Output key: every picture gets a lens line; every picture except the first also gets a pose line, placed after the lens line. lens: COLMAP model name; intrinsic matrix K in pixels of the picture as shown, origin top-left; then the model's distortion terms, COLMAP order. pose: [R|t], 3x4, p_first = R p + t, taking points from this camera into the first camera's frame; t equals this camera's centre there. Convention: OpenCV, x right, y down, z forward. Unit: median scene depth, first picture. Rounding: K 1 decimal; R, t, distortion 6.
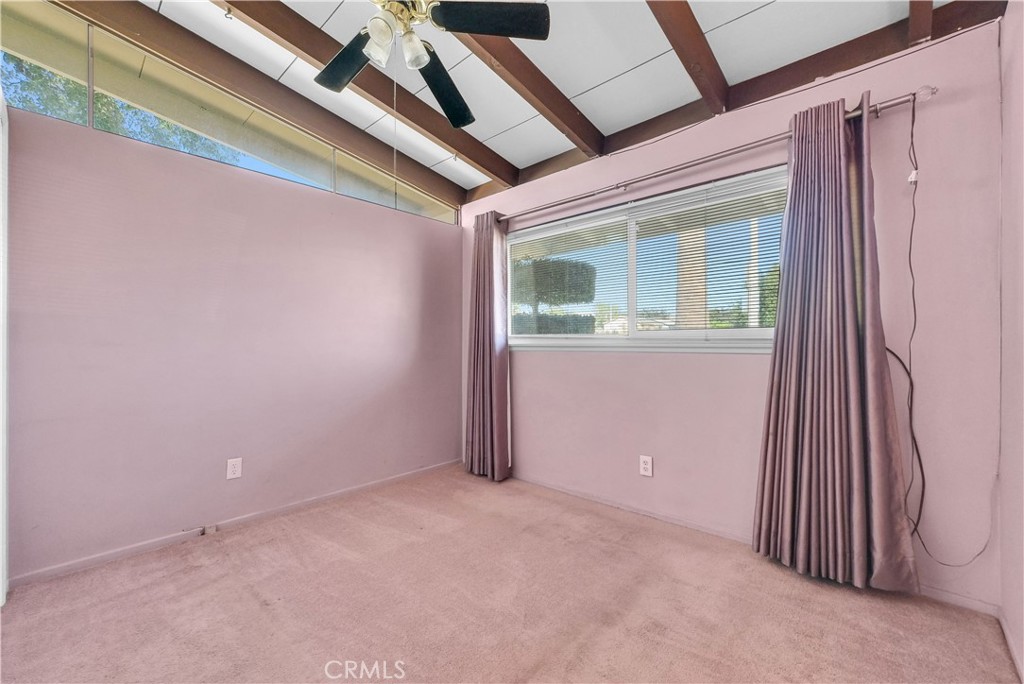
lens RADIAL K [[415.5, 0, 513.4], [0, 415.5, 347.7], [0, 0, 1]] dist [0.000593, 0.000077]
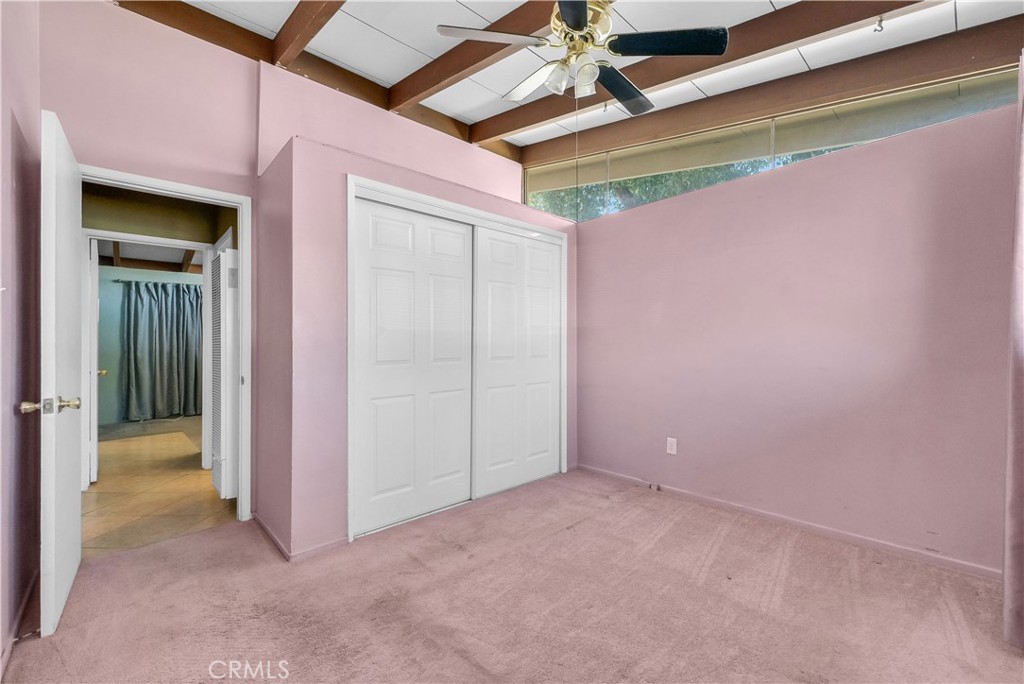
lens RADIAL K [[415.5, 0, 513.4], [0, 415.5, 347.7], [0, 0, 1]] dist [0.000593, 0.000077]
pose [[-0.079065, 0.003033, -0.996865, 0.634775], [0.002065, 0.999994, 0.002878, 0.000246], [0.996867, -0.001831, -0.079071, 0.712859]]
